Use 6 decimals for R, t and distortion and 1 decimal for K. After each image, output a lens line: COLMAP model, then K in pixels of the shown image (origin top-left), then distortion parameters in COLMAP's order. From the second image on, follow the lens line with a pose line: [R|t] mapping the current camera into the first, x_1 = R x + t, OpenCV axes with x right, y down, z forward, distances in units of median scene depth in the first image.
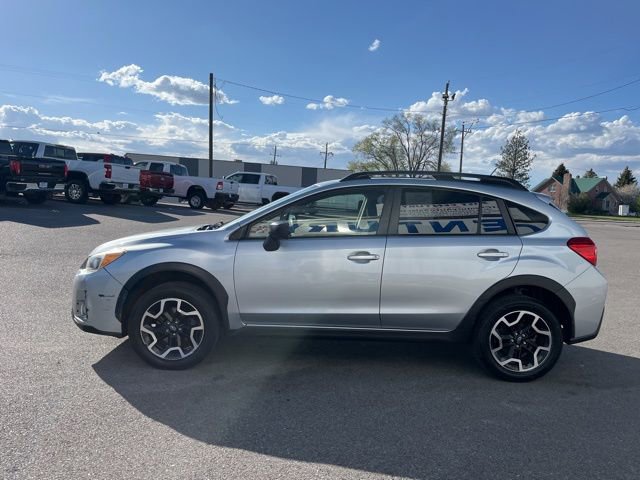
lens RADIAL K [[485.0, 0, 316.7], [0, 485.0, 246.6], [0, 0, 1]] dist [0.066940, -0.095407]
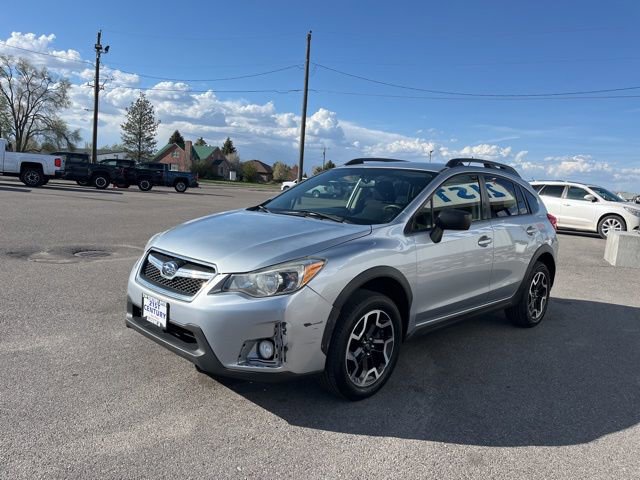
lens RADIAL K [[485.0, 0, 322.1], [0, 485.0, 245.7], [0, 0, 1]] dist [0.066940, -0.095407]
pose [[0.710446, -0.087576, 0.698281, -0.886335], [0.035828, 0.995441, 0.088392, -0.074028], [-0.702839, -0.037780, 0.710345, 0.477415]]
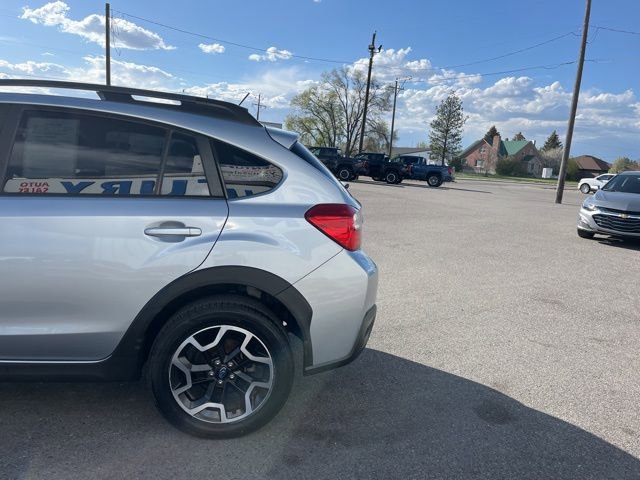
lens RADIAL K [[485.0, 0, 318.7], [0, 485.0, 235.0], [0, 0, 1]] dist [0.066940, -0.095407]
pose [[0.992714, 0.009159, 0.120145, 0.455174], [-0.016926, 0.997820, 0.063793, -0.018854], [-0.119299, -0.065362, 0.990705, 0.396572]]
